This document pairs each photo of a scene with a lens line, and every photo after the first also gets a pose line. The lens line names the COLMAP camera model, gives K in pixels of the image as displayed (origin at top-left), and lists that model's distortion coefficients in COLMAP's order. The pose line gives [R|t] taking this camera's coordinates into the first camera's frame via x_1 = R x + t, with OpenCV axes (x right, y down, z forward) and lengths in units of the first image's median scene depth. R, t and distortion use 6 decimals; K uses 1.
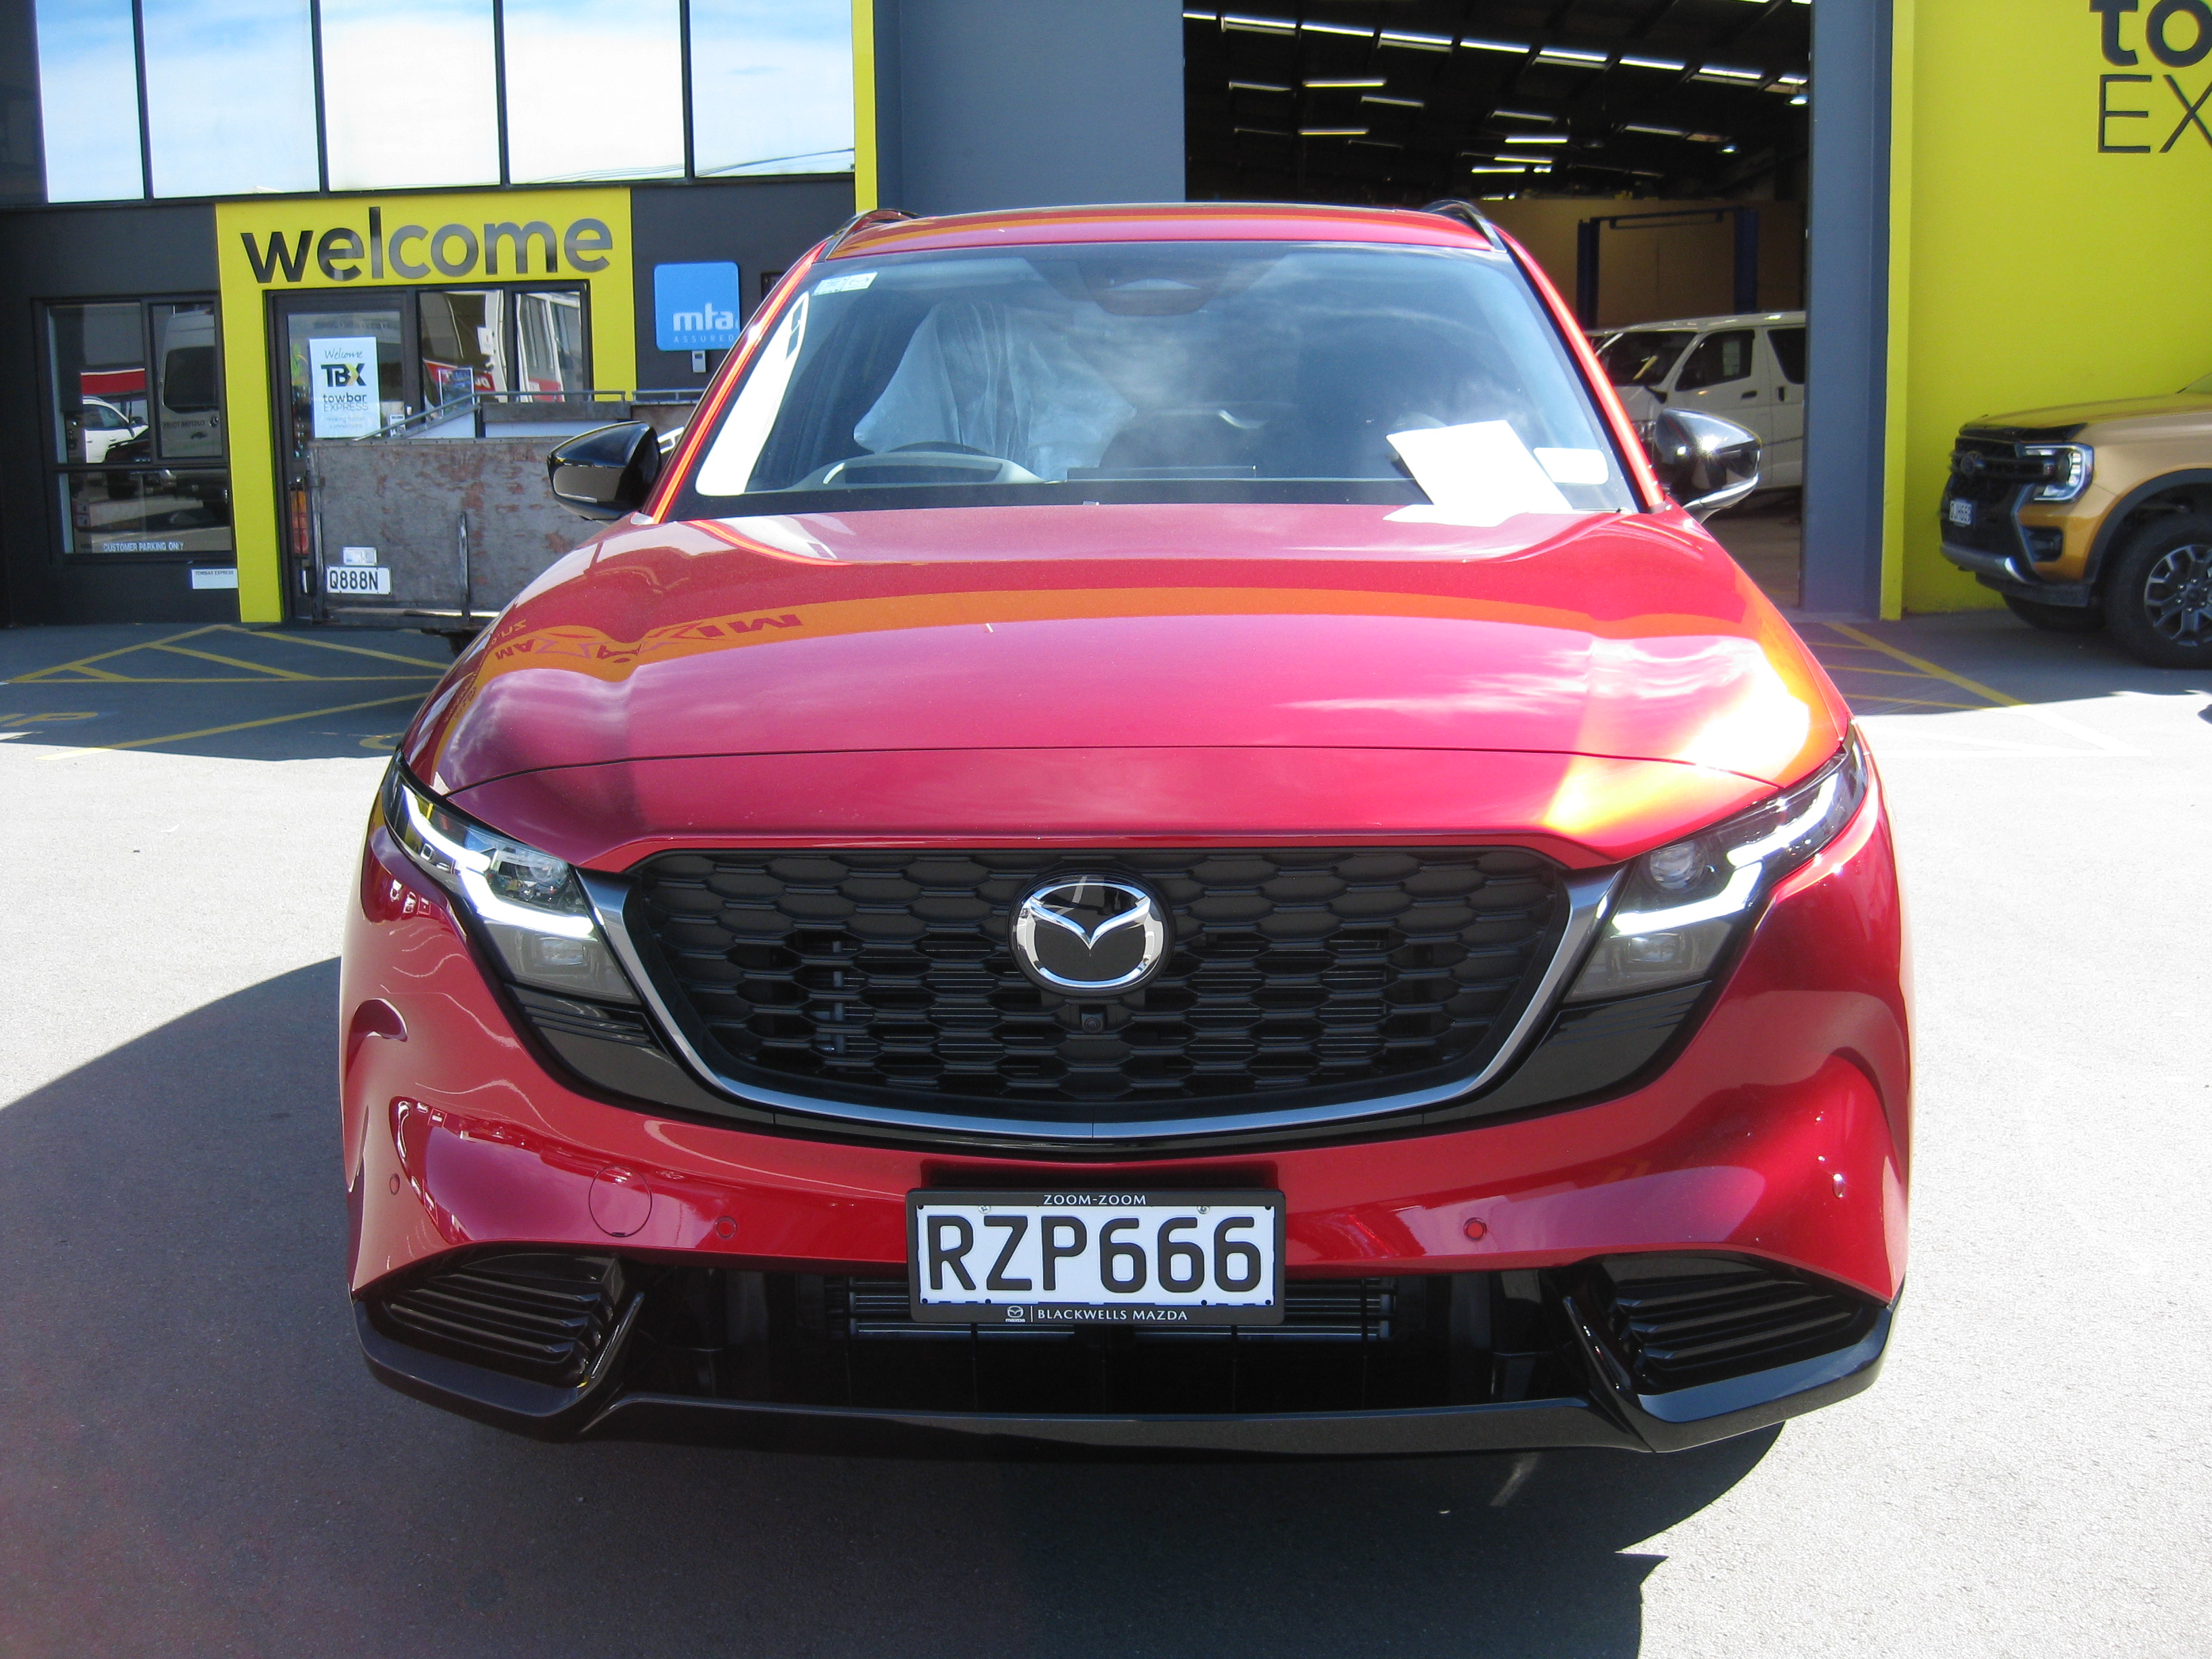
lens RADIAL K [[2403.2, 0, 1114.9], [0, 2403.2, 843.7], [0, 0, 1]] dist [-0.117407, 0.000000]
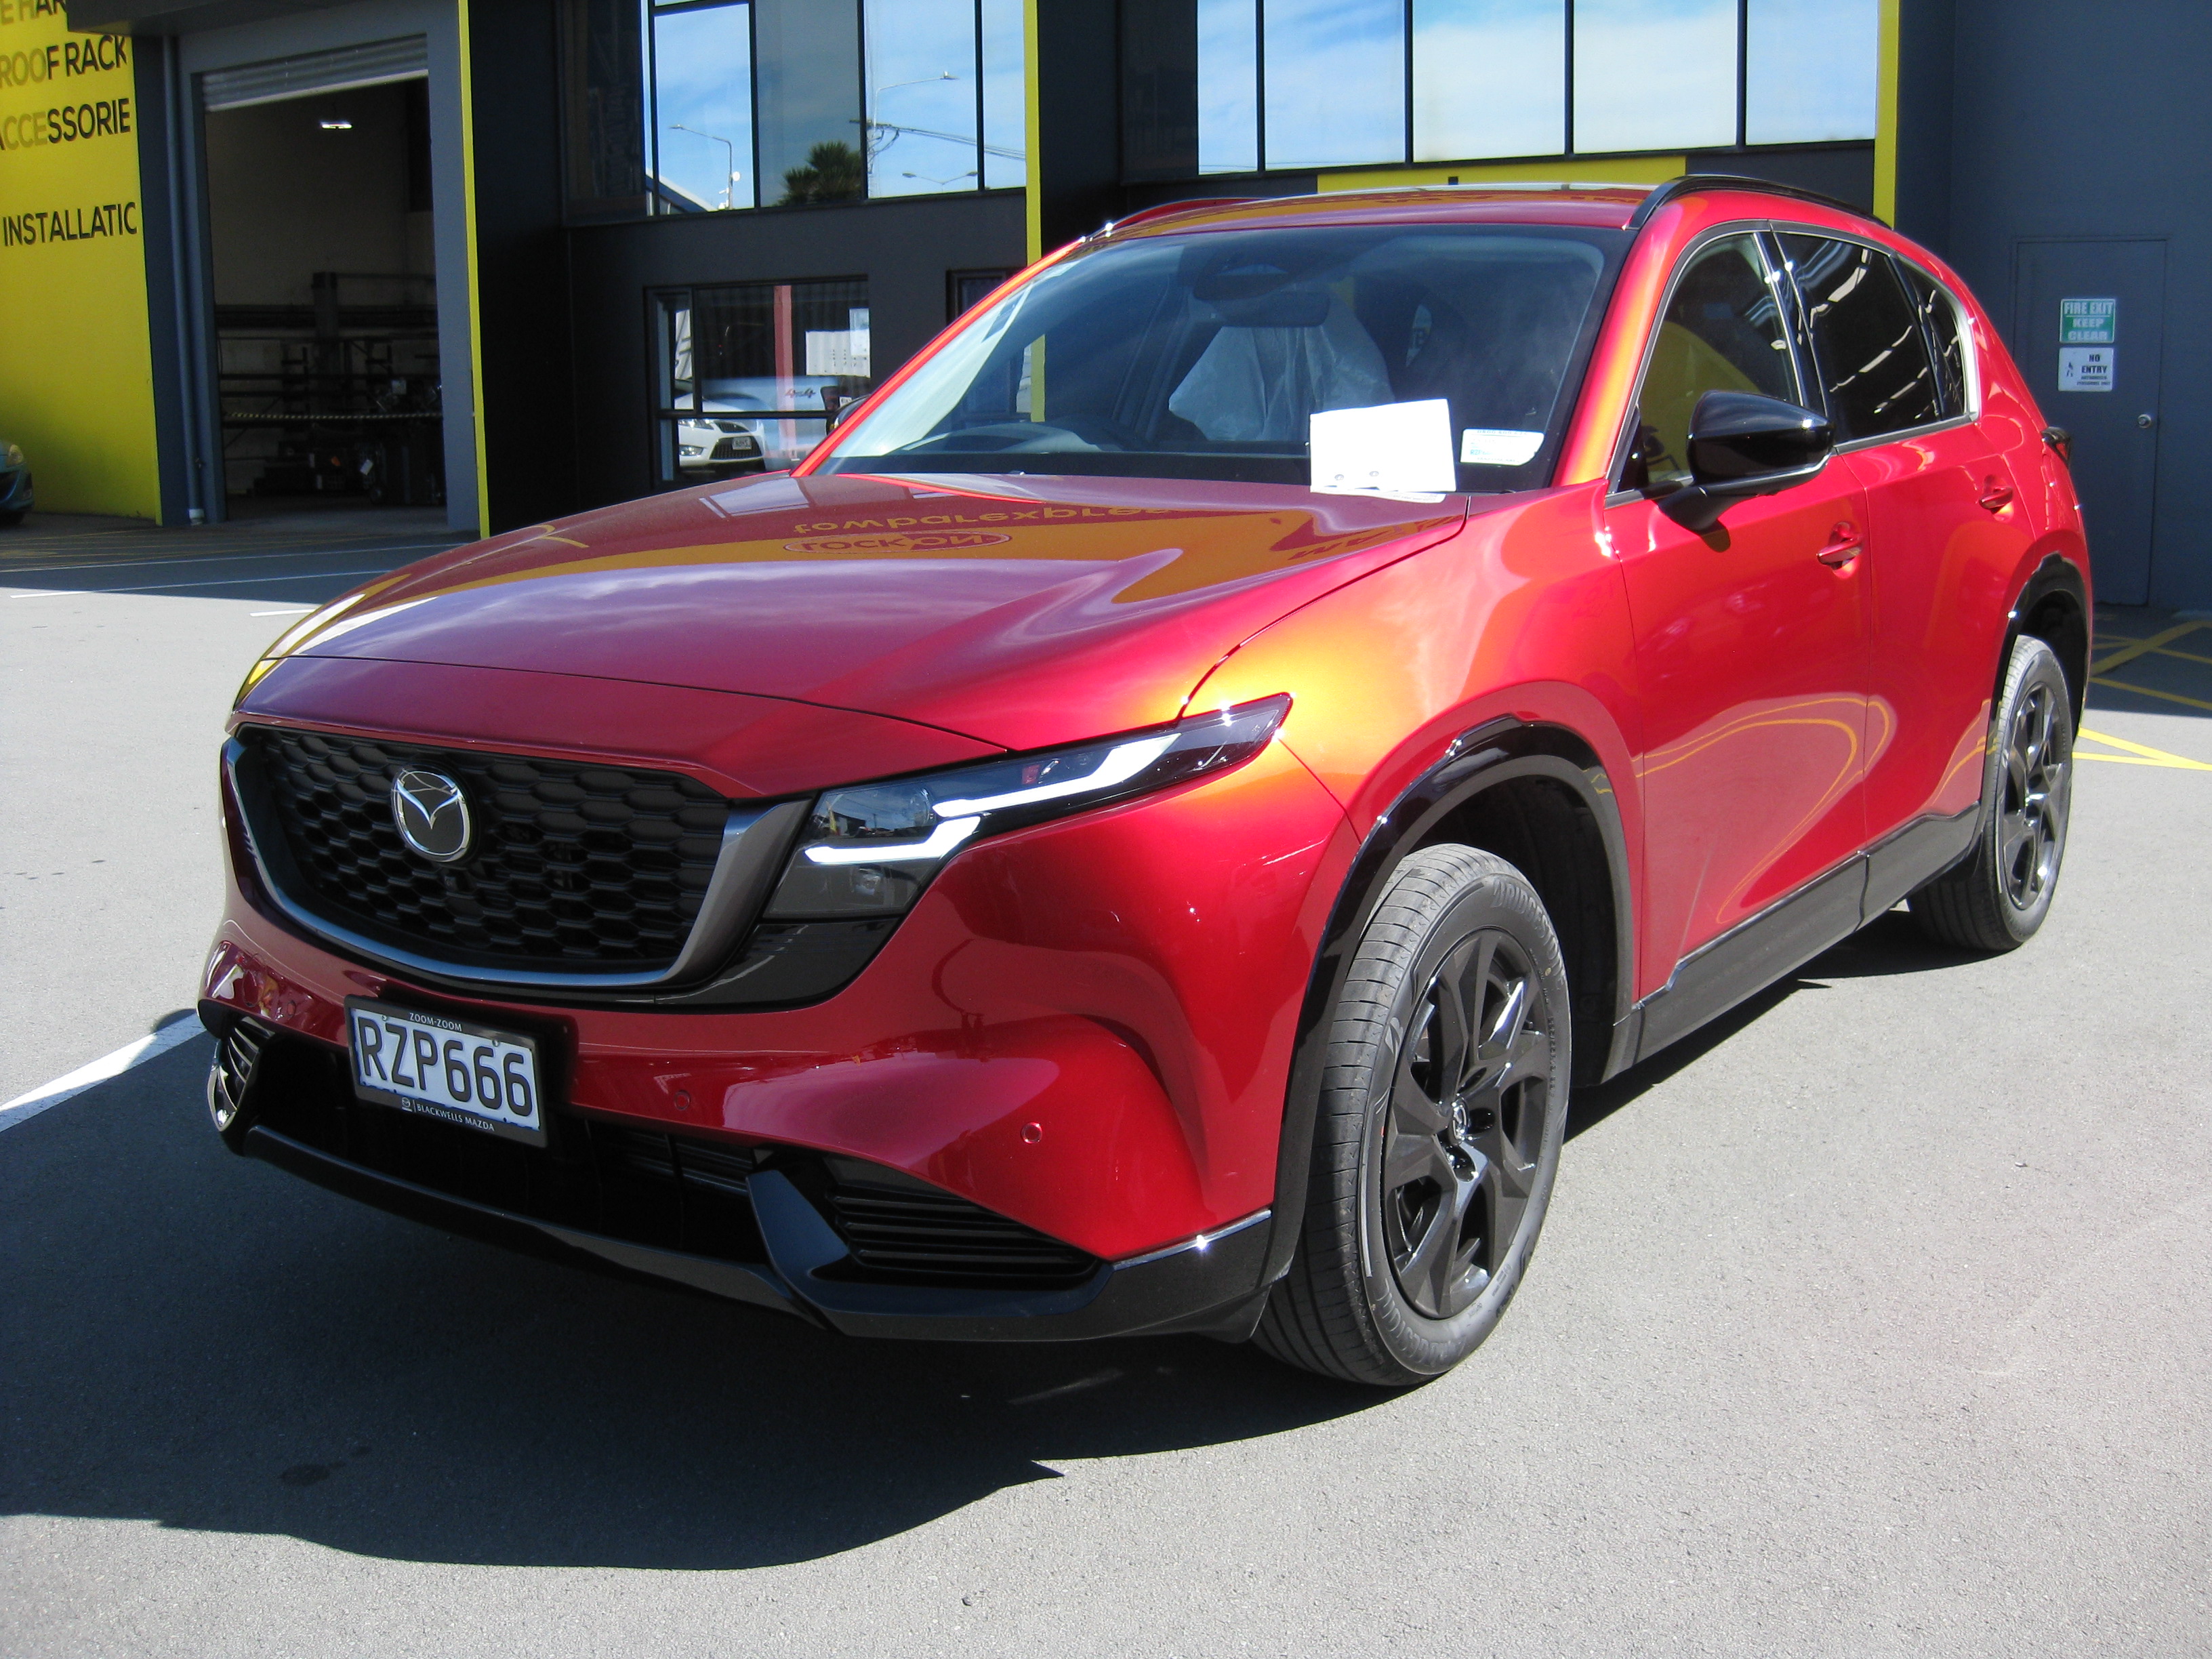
lens RADIAL K [[2403.2, 0, 1115.7], [0, 2403.2, 830.1], [0, 0, 1]] dist [-0.117407, 0.000000]
pose [[0.846513, 0.104762, -0.521959, 0.934833], [-0.098855, 0.994328, 0.039247, -0.037443], [0.523110, 0.018375, 0.852067, 0.111418]]
